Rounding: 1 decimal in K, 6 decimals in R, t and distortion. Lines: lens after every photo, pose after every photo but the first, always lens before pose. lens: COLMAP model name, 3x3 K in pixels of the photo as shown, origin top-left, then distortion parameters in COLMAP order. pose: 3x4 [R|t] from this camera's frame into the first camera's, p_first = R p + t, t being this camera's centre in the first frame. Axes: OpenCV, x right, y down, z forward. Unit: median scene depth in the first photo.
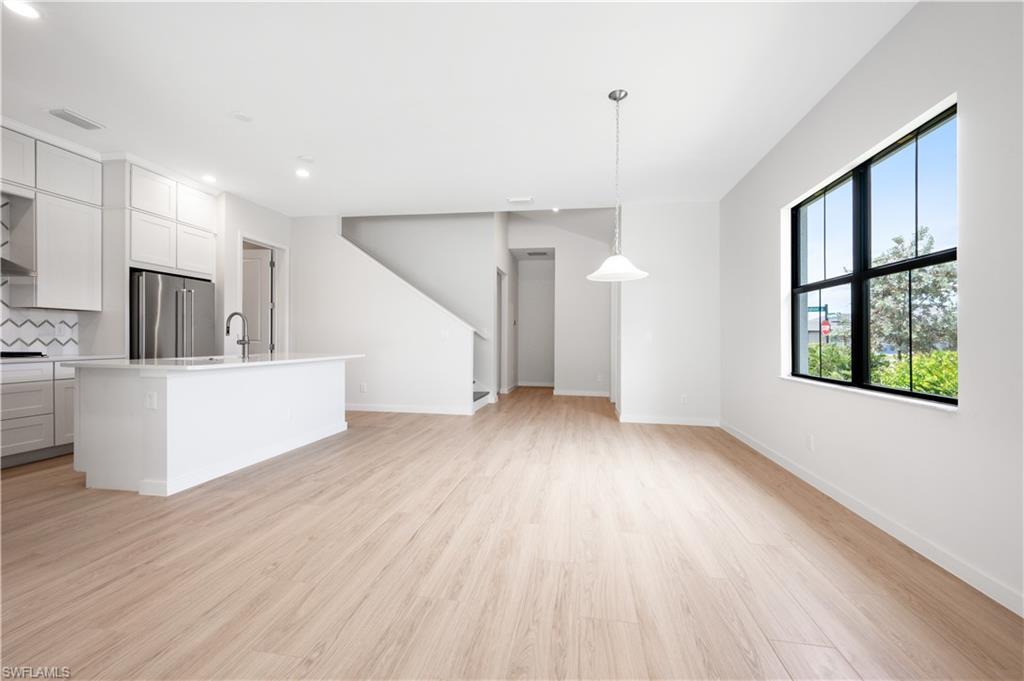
lens RADIAL K [[435.0, 0, 511.4], [0, 435.0, 349.0], [0, 0, 1]] dist [0.009751, 0.000122]
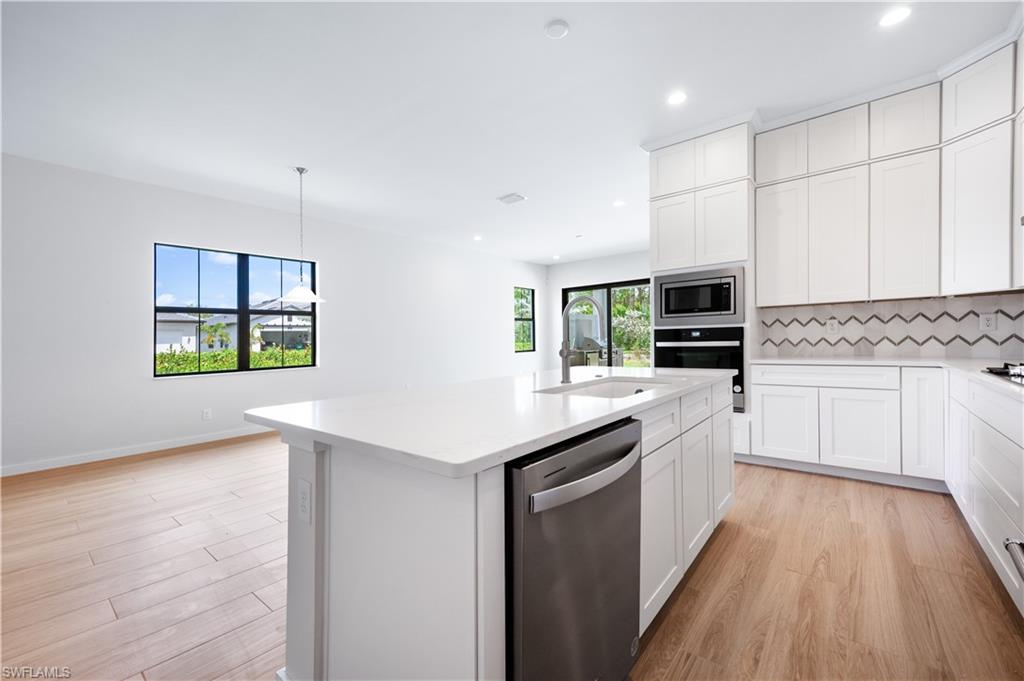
lens RADIAL K [[416.1, 0, 507.6], [0, 416.1, 342.6], [0, 0, 1]] dist [0.000450, 0.000429]
pose [[-0.868075, 0.007731, 0.496374, -0.755758], [0.029577, 0.998908, 0.036168, -0.046099], [-0.495552, 0.046078, -0.867355, 1.403170]]
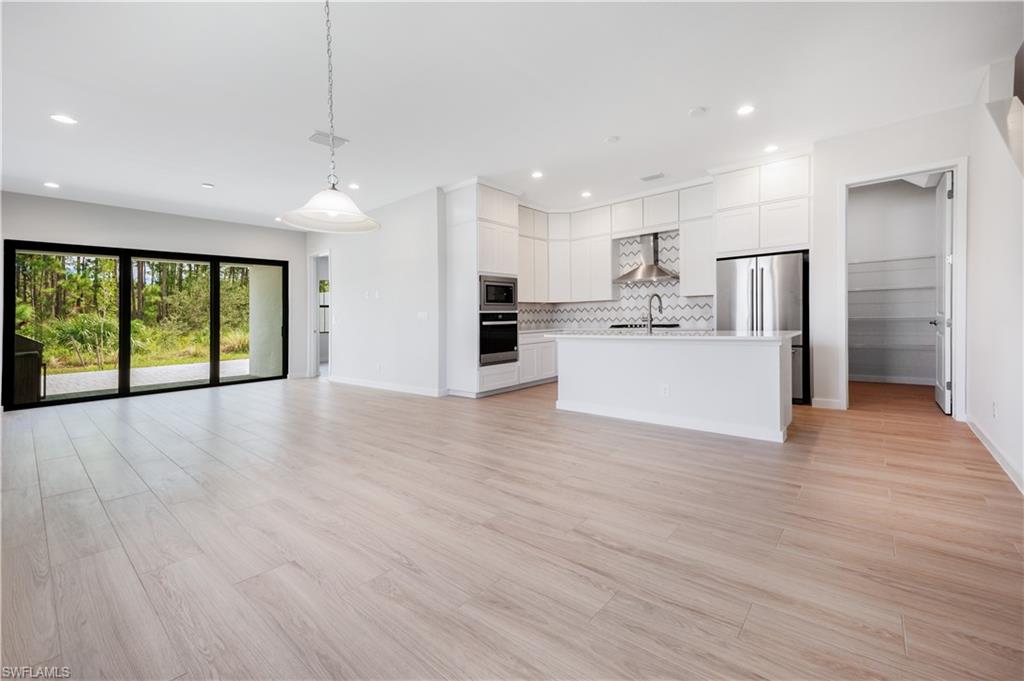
lens RADIAL K [[418.4, 0, 498.5], [0, 418.4, 334.8], [0, 0, 1]] dist [-0.000112, -0.000071]
pose [[-0.527429, 0.034762, -0.848887, 0.511330], [-0.002728, 0.999088, 0.042607, -0.018557], [0.849594, 0.024788, -0.526854, 1.164554]]
